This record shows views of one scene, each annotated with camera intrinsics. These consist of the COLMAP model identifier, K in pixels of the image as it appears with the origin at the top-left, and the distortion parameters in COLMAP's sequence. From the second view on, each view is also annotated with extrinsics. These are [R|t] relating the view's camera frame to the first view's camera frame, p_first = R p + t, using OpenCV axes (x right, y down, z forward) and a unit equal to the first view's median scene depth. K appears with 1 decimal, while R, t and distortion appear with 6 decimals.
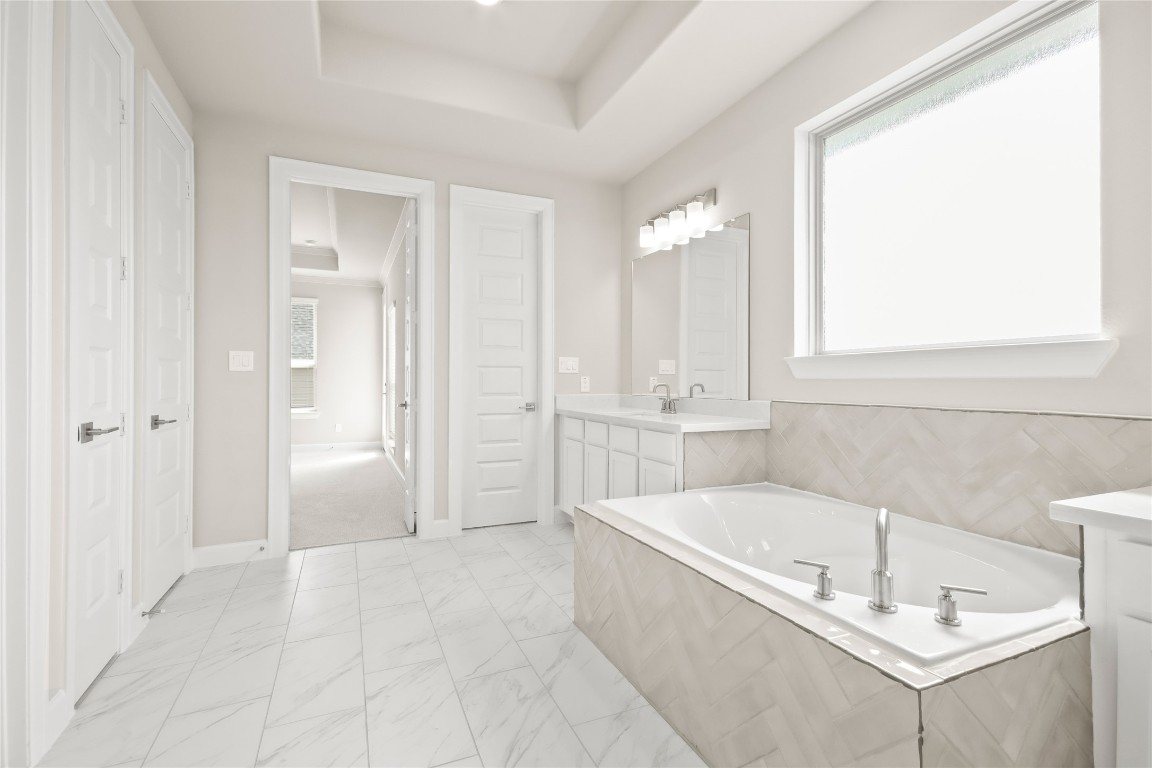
lens RADIAL K [[530.4, 0, 576.5], [0, 530.4, 377.4], [0, 0, 1]] dist [0.001392, -0.001127]
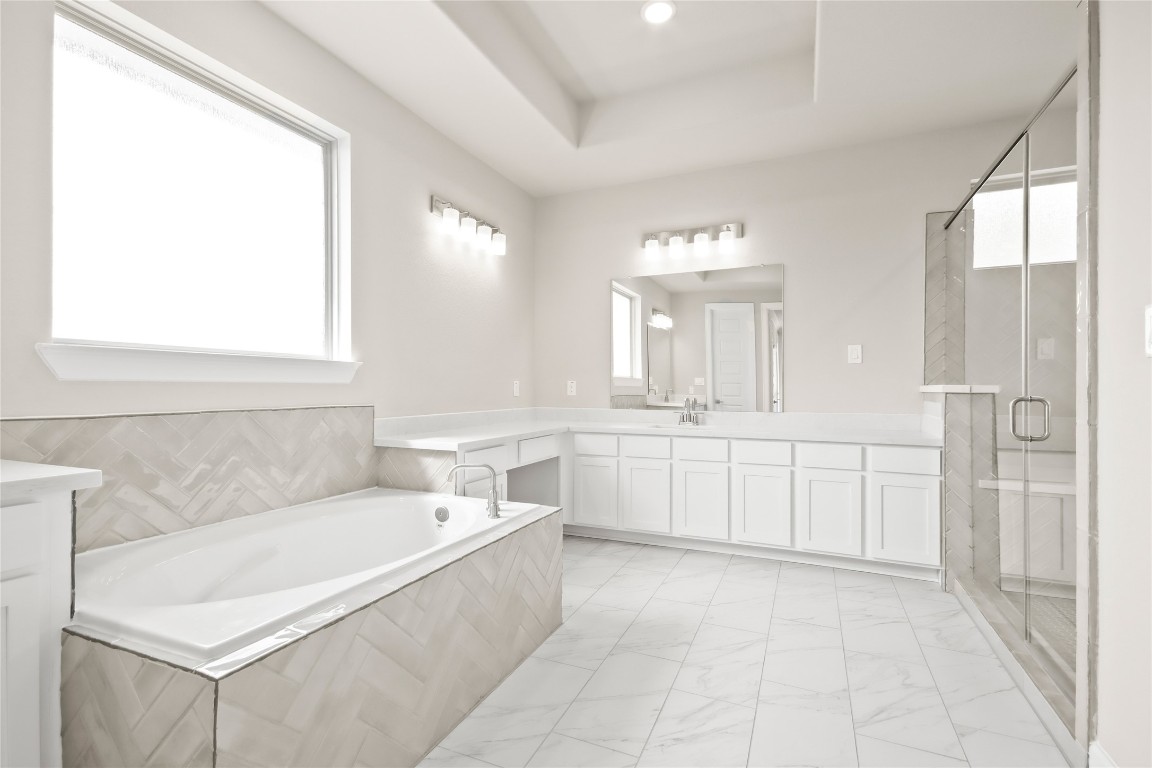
lens RADIAL K [[530.4, 0, 583.8], [0, 530.4, 386.7], [0, 0, 1]] dist [0.001392, -0.001127]
pose [[-0.682891, -0.000246, 0.730521, -0.746484], [-0.006369, 0.999964, -0.005618, 0.014858], [-0.730493, -0.008489, -0.682868, 1.563848]]
